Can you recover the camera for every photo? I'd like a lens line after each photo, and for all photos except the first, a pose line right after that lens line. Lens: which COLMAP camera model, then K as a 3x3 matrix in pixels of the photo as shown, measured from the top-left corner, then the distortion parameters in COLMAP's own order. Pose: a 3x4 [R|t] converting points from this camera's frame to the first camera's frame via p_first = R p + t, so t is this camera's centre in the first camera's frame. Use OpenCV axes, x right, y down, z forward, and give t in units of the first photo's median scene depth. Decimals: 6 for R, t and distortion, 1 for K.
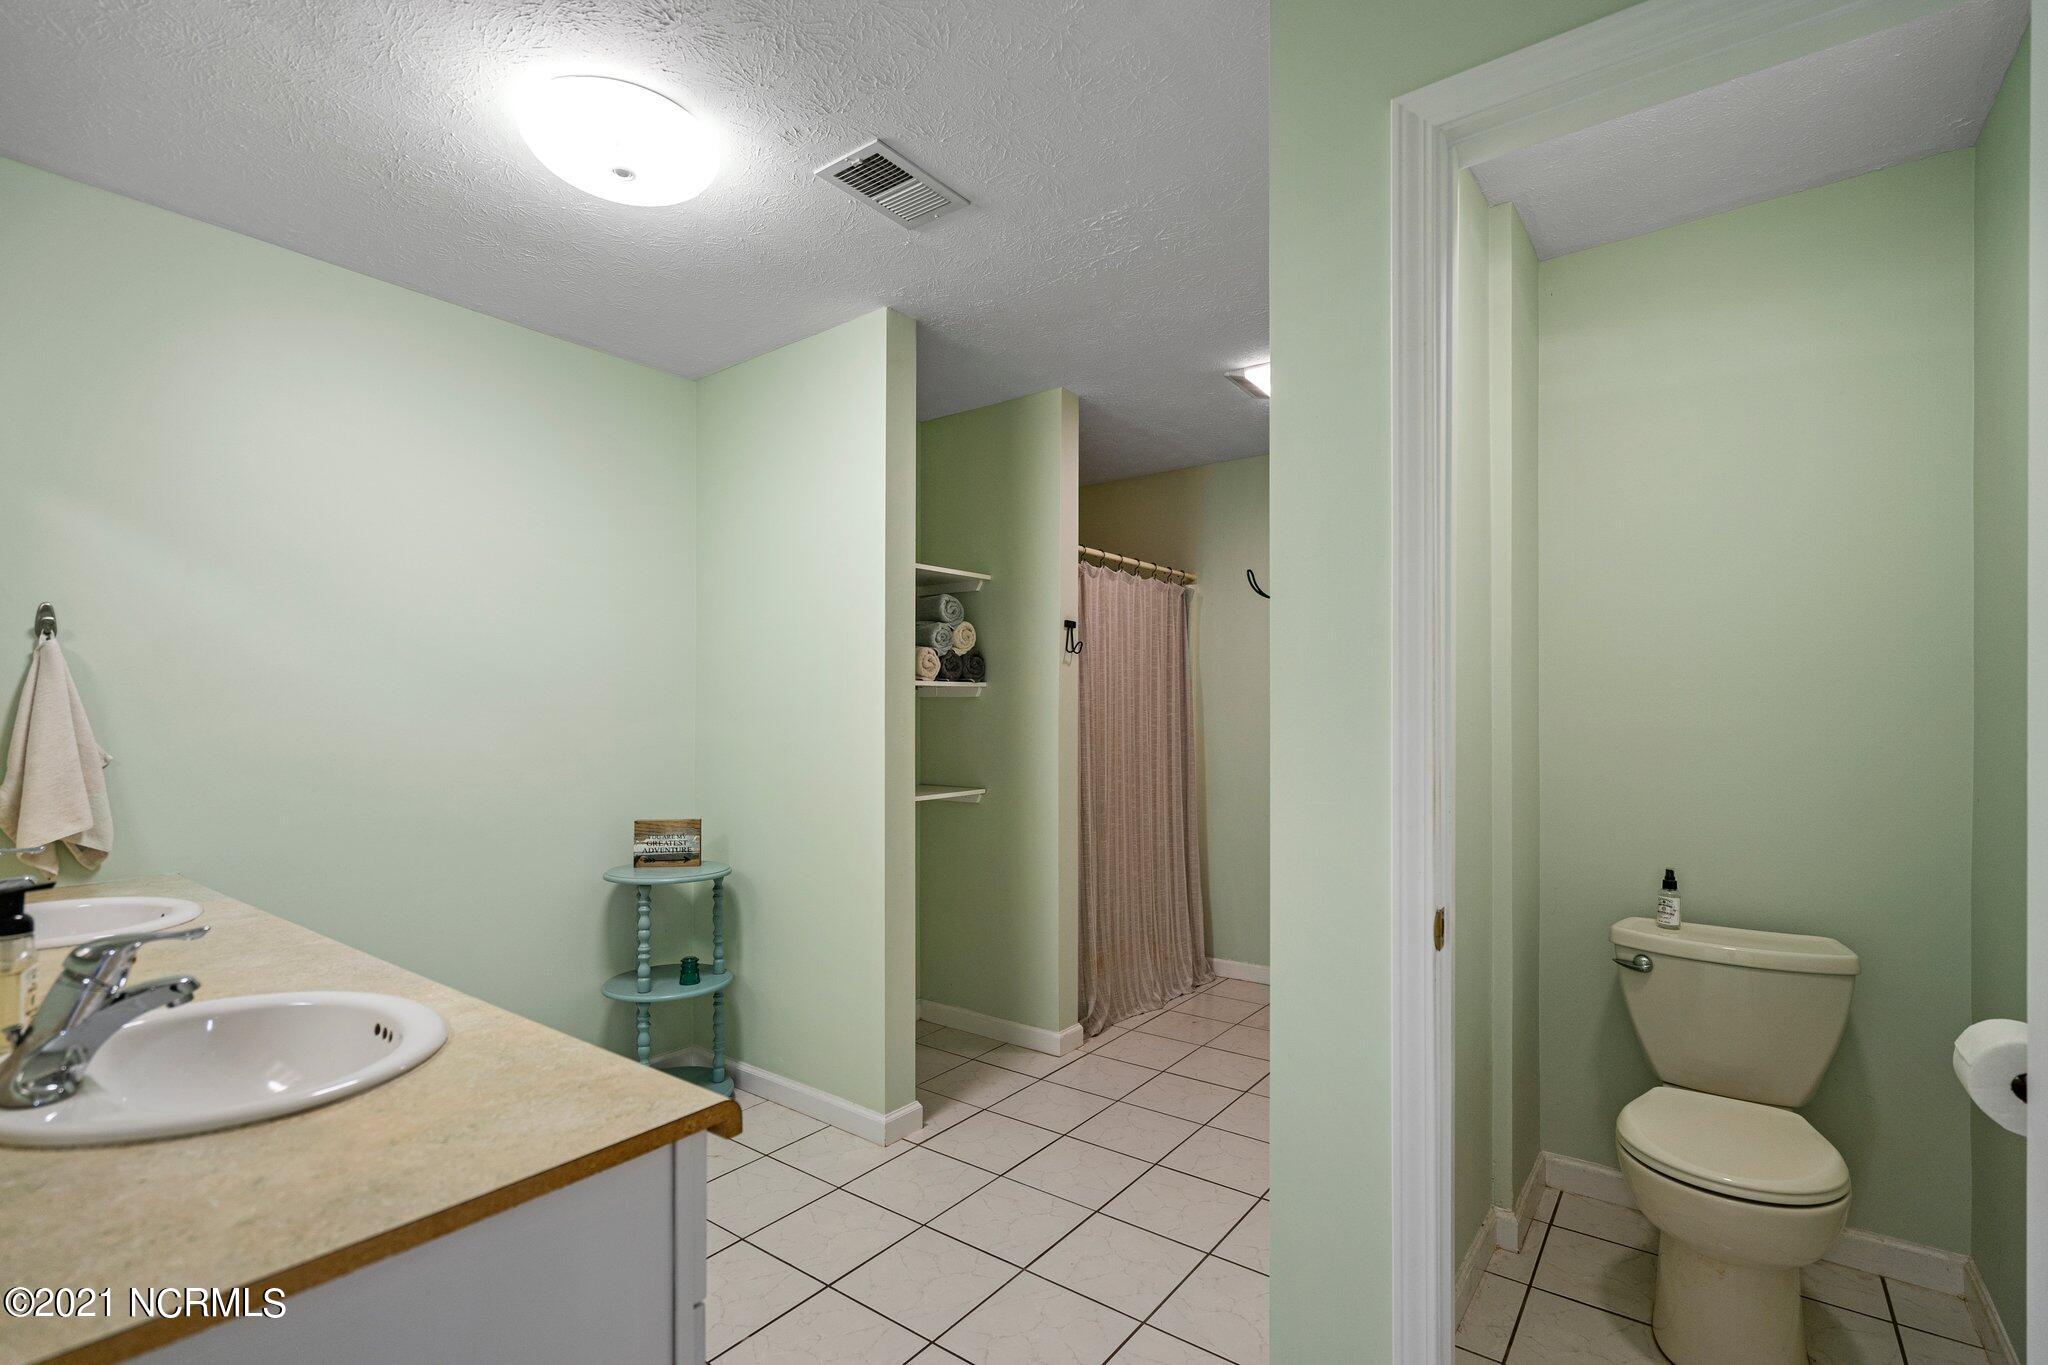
lens RADIAL K [[924.5, 0, 1032.2], [0, 924.5, 696.3], [0, 0, 1]] dist [-0.003110, 0.002048]
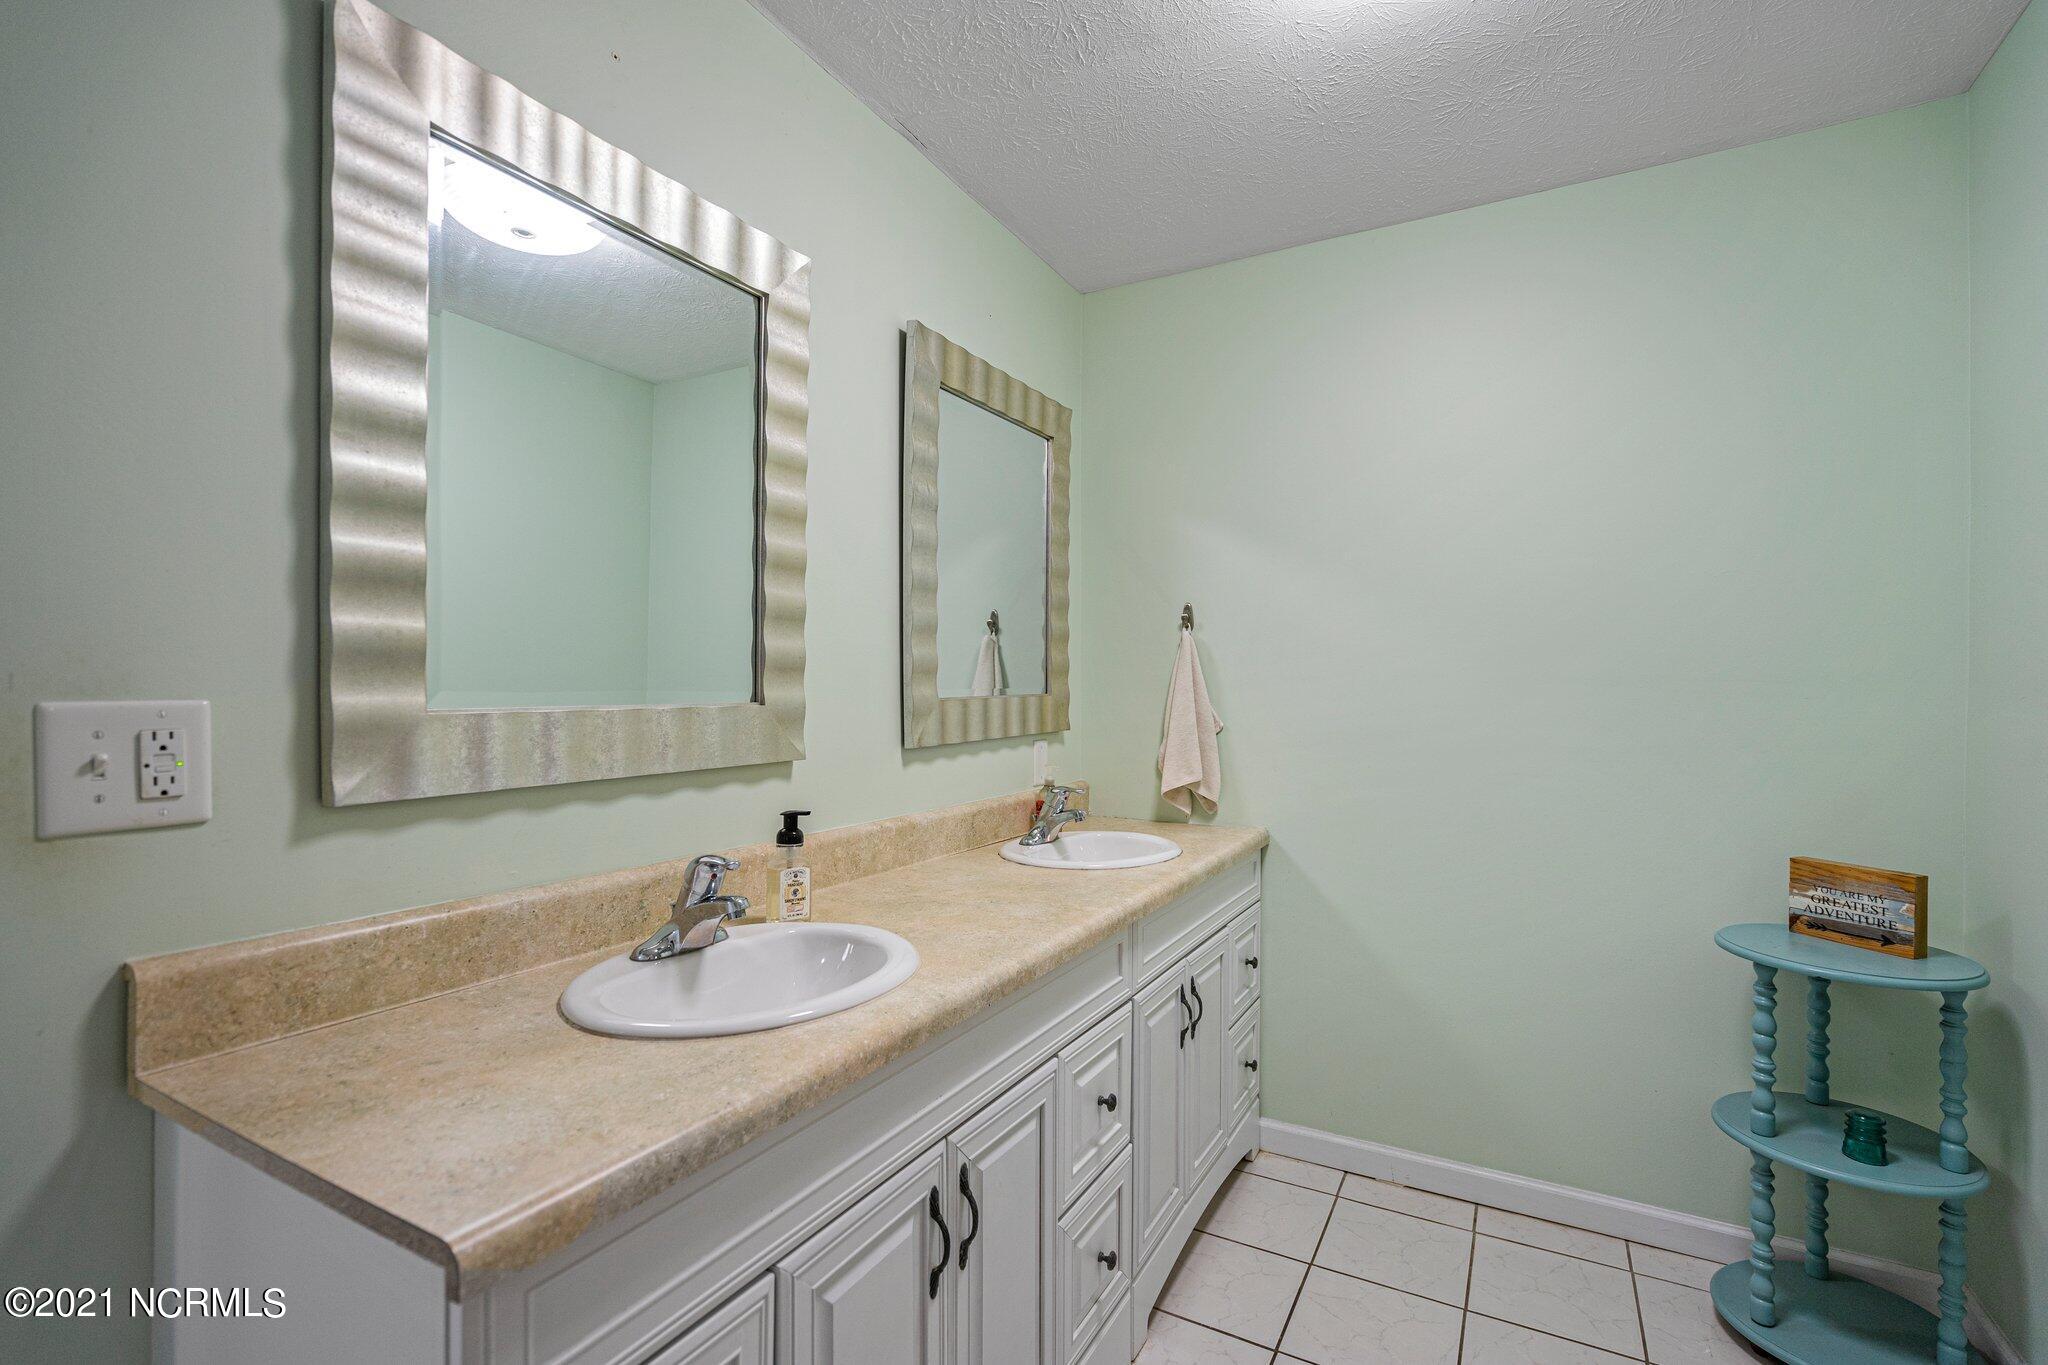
lens RADIAL K [[924.5, 0, 1030.6], [0, 924.5, 684.7], [0, 0, 1]] dist [-0.003110, 0.002048]
pose [[0.132265, -0.006744, -0.991191, 0.089327], [0.020492, 0.999782, -0.004068, 0.006534], [0.991003, -0.019773, 0.132375, 0.289829]]
